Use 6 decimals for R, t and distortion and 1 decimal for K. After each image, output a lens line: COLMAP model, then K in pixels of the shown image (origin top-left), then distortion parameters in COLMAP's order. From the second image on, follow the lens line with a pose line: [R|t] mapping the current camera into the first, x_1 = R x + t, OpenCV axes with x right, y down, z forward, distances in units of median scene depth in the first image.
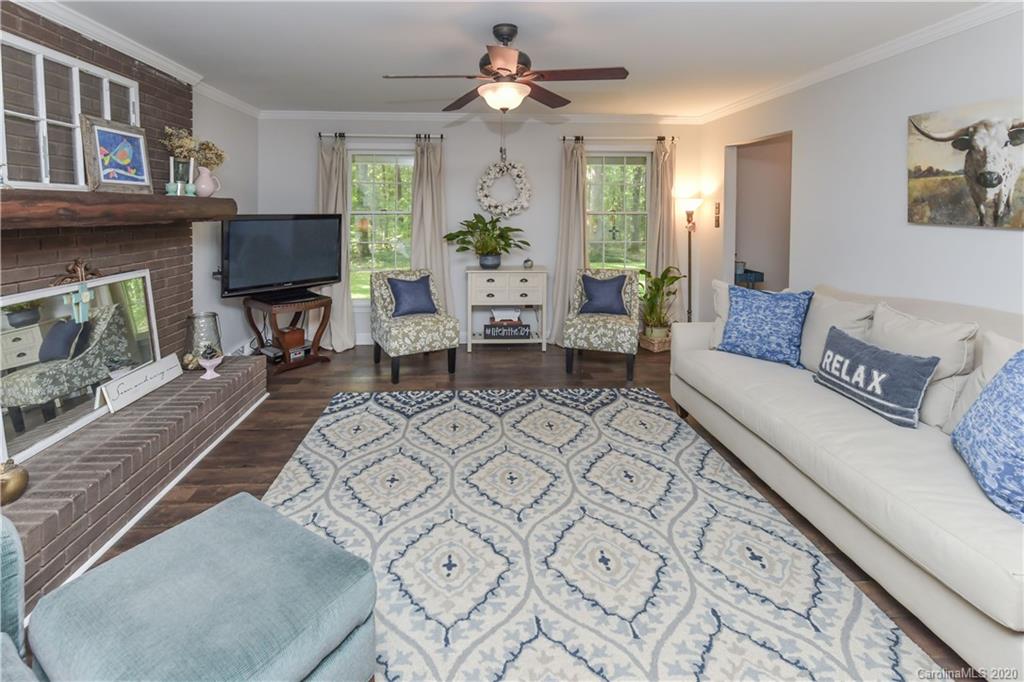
lens RADIAL K [[444.4, 0, 509.6], [0, 444.4, 312.2], [0, 0, 1]] dist [0.004534, -0.000058]
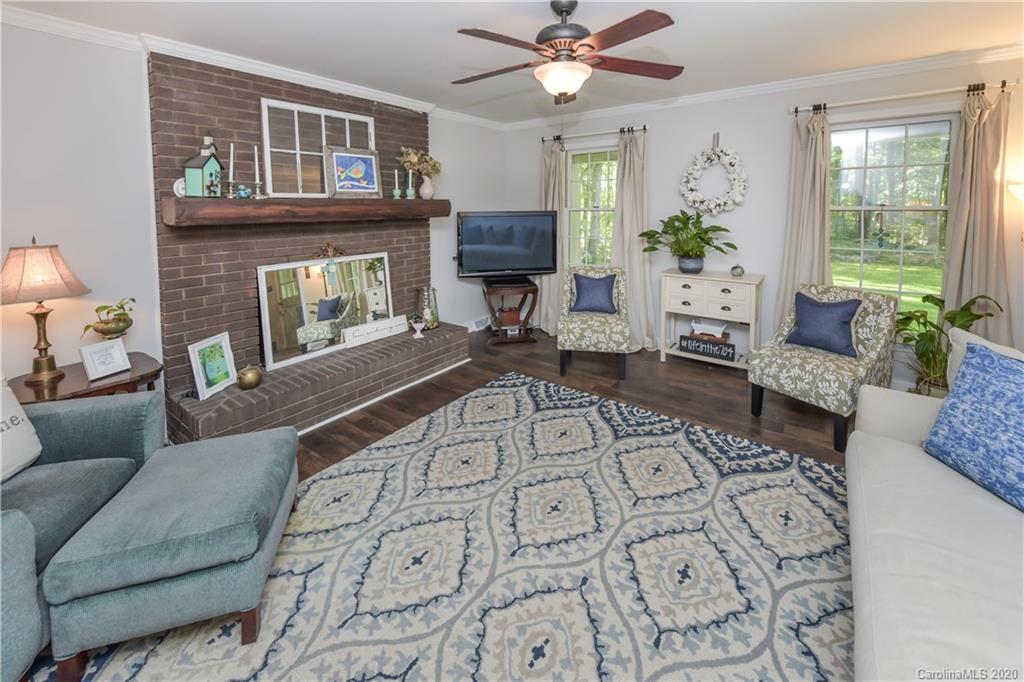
lens RADIAL K [[421.7, 0, 514.5], [0, 421.7, 308.8], [0, 0, 1]] dist [0.001324, -0.003414]
pose [[0.777158, 0.139938, -0.613550, 0.255755], [-0.130697, 0.989596, 0.060157, -0.040882], [0.615584, 0.033438, 0.787361, 0.166772]]
